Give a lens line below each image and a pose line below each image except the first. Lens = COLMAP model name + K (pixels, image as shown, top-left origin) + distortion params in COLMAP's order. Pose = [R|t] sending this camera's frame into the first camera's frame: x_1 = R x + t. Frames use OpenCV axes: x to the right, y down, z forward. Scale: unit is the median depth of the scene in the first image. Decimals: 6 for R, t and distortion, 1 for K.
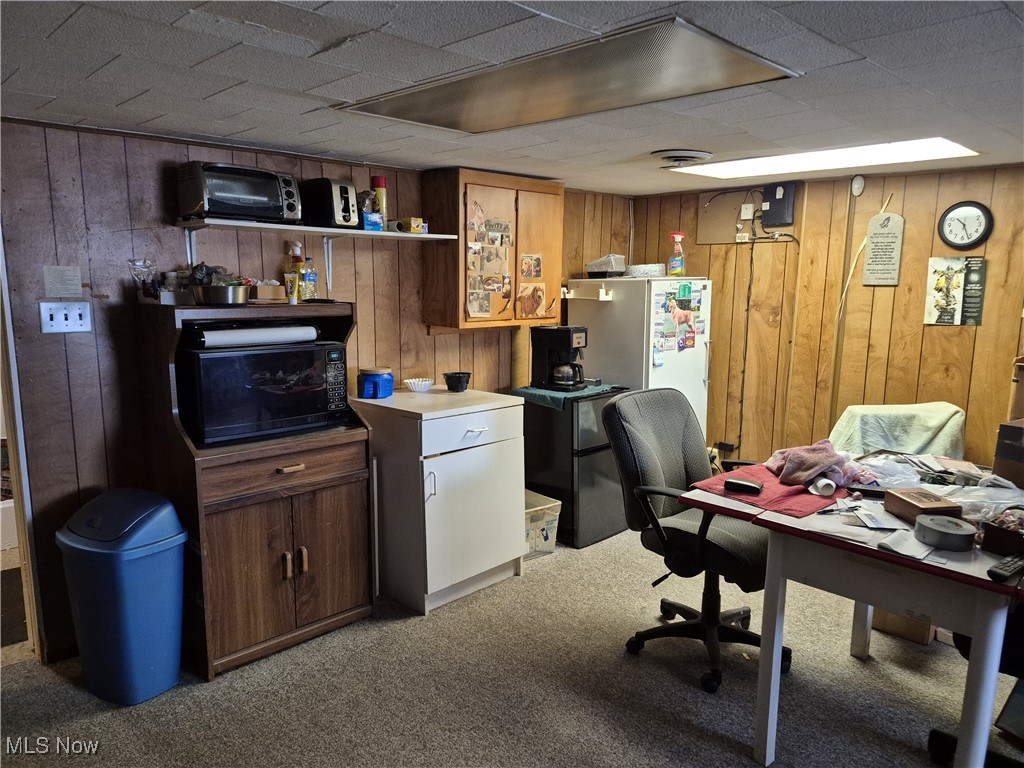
lens RADIAL K [[705.4, 0, 501.2], [0, 705.4, 391.1], [0, 0, 1]] dist [0.054870, -0.059003]
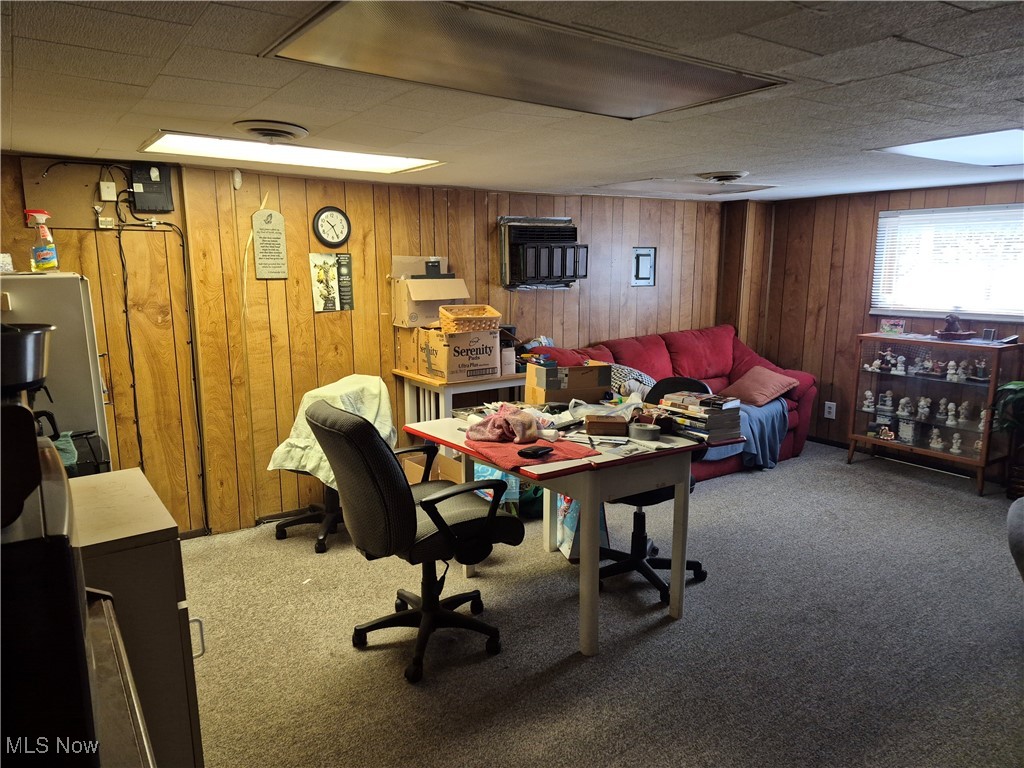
lens RADIAL K [[705.4, 0, 505.9], [0, 705.4, 389.5], [0, 0, 1]] dist [0.054870, -0.059003]
pose [[0.162885, -0.174054, 0.971171, -0.491356], [0.163792, 0.975429, 0.147346, -0.091740], [-0.972955, 0.135069, 0.187392, 0.518939]]
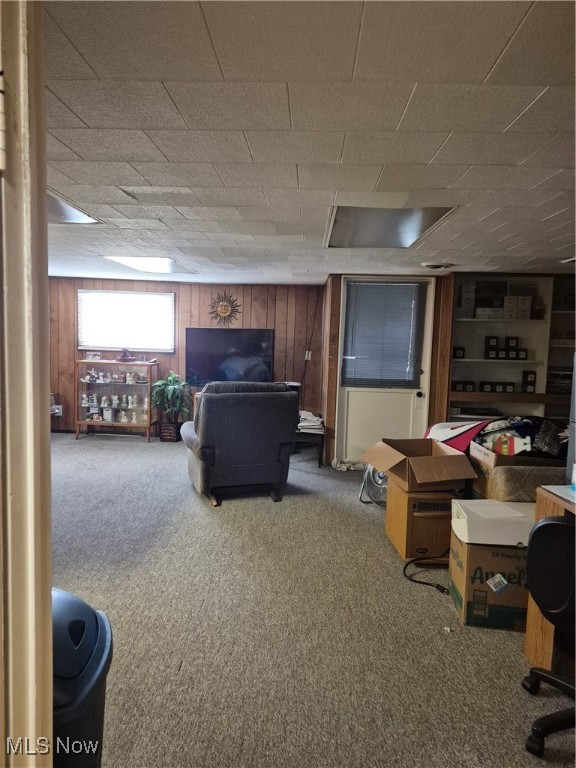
lens RADIAL K [[529.0, 0, 288.1], [0, 529.0, 382.3], [0, 0, 1]] dist [0.054870, -0.059003]
pose [[-0.699208, -0.088393, 0.709433, -0.612379], [0.082158, 0.975818, 0.202558, -0.098484], [-0.710182, 0.199916, -0.675037, 0.657162]]
